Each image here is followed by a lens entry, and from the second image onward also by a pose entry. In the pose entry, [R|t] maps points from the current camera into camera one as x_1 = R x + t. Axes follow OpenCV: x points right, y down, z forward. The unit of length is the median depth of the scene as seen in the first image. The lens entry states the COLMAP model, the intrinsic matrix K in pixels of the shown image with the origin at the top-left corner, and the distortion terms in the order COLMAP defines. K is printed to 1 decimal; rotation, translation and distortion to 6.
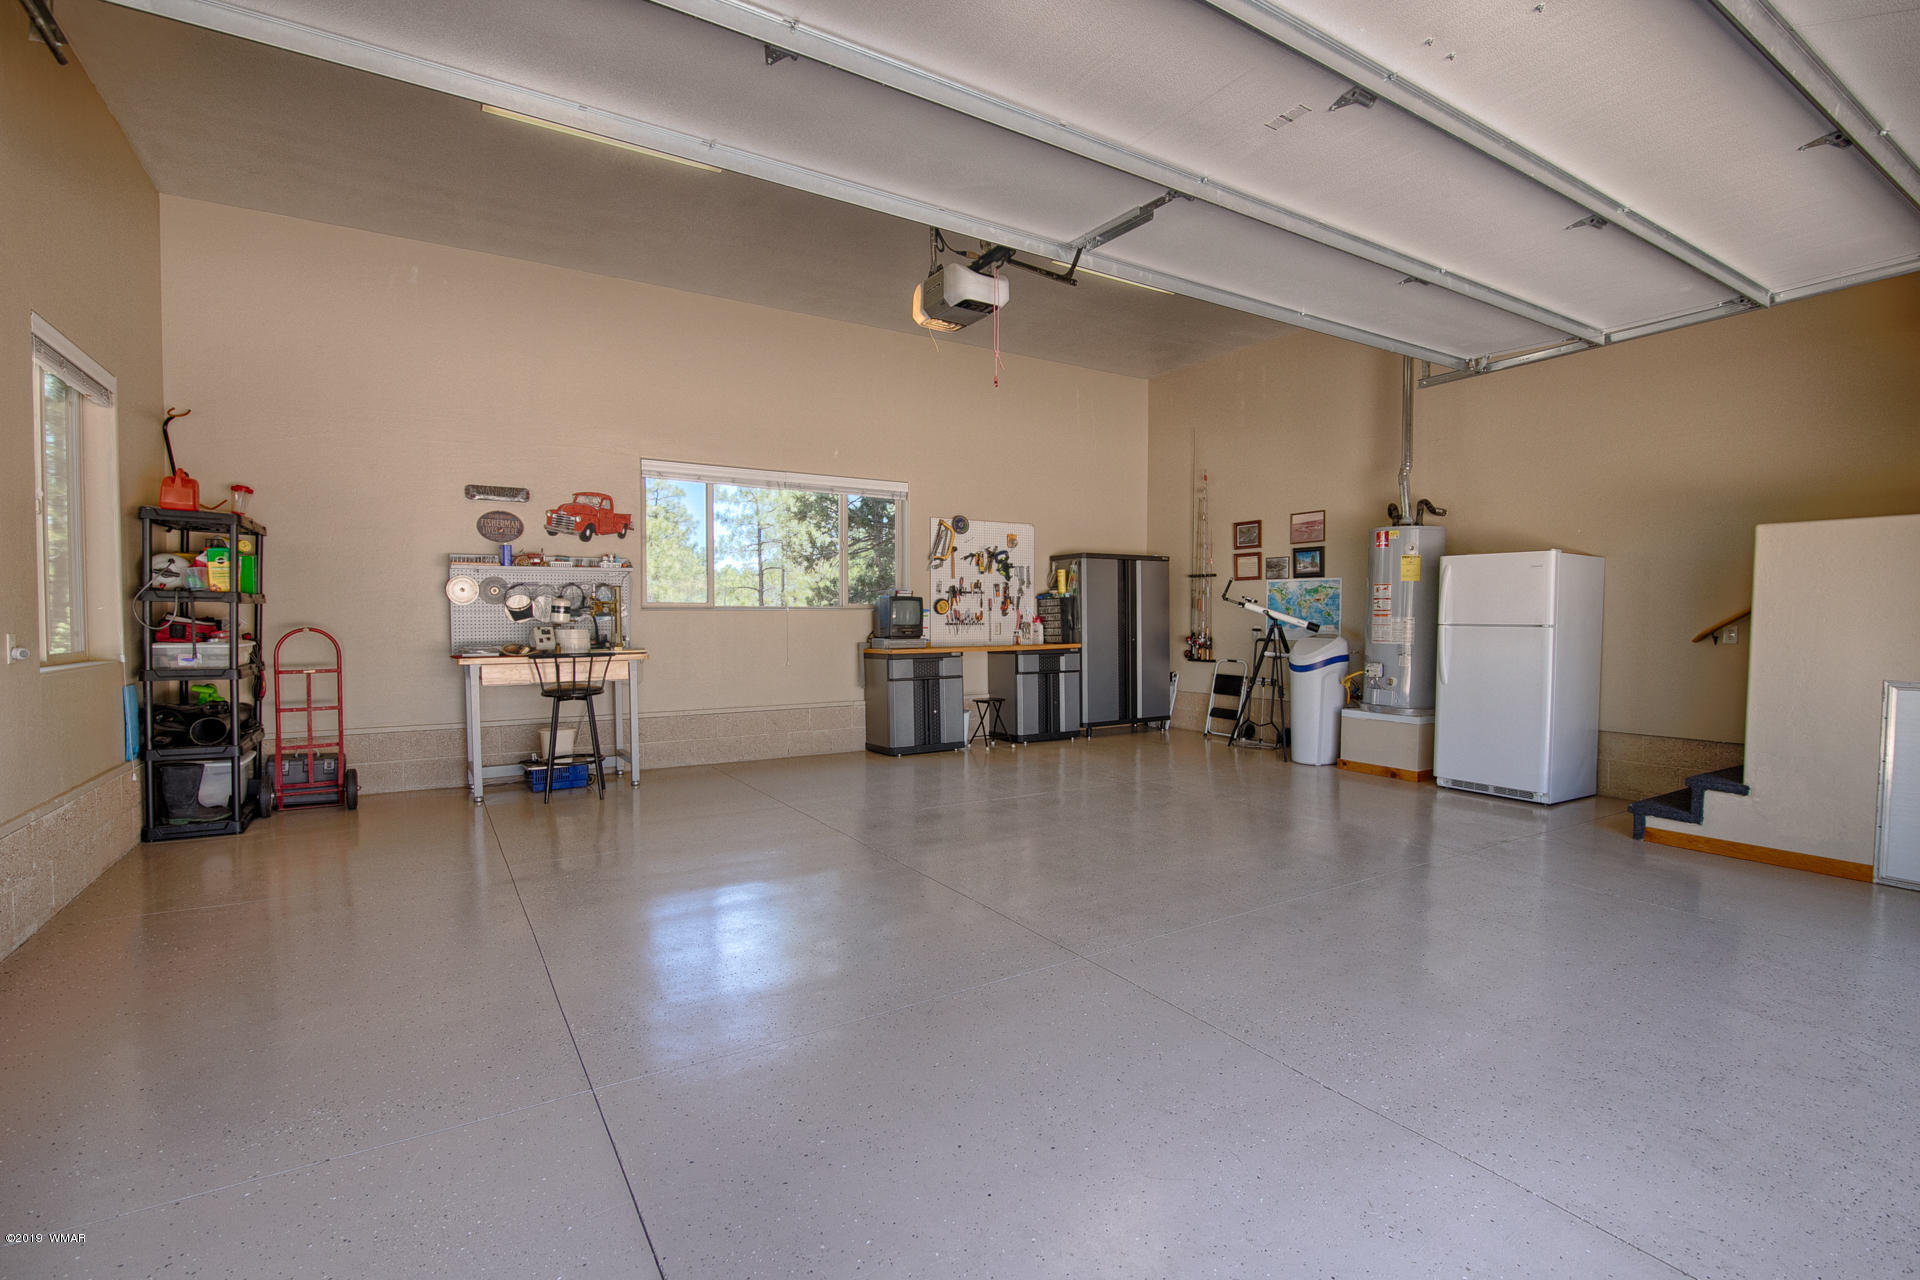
lens RADIAL K [[885.5, 0, 962.0], [0, 885.5, 641.2], [0, 0, 1]] dist [-0.018403, 0.000543]
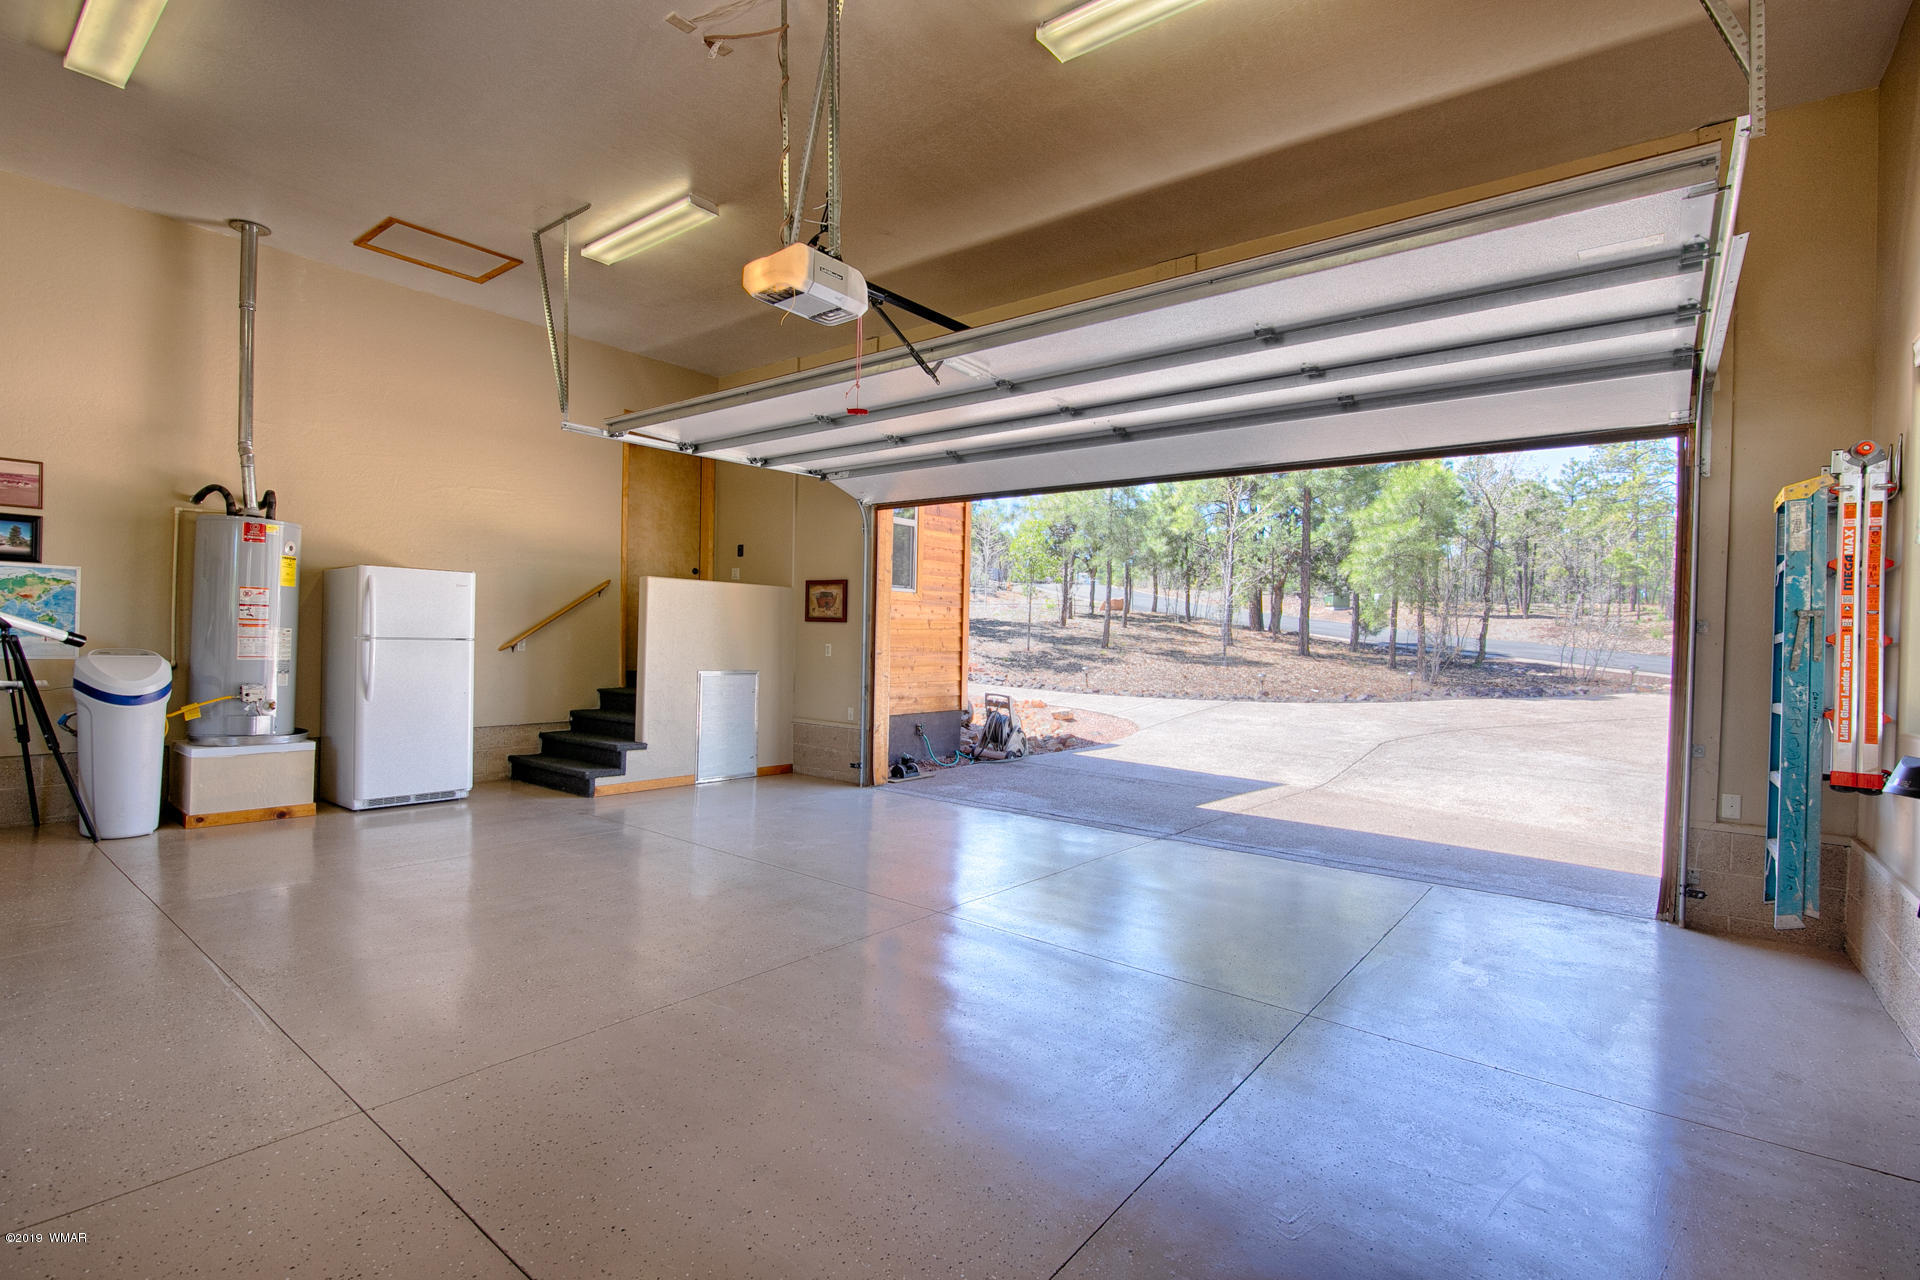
lens RADIAL K [[885.5, 0, 961.4], [0, 885.5, 640.6], [0, 0, 1]] dist [-0.018403, 0.000543]
pose [[-0.340138, -0.011783, 0.940302, -0.503286], [0.001595, 0.999913, 0.013107, -0.024561], [-0.940374, 0.005958, -0.340089, 0.648667]]
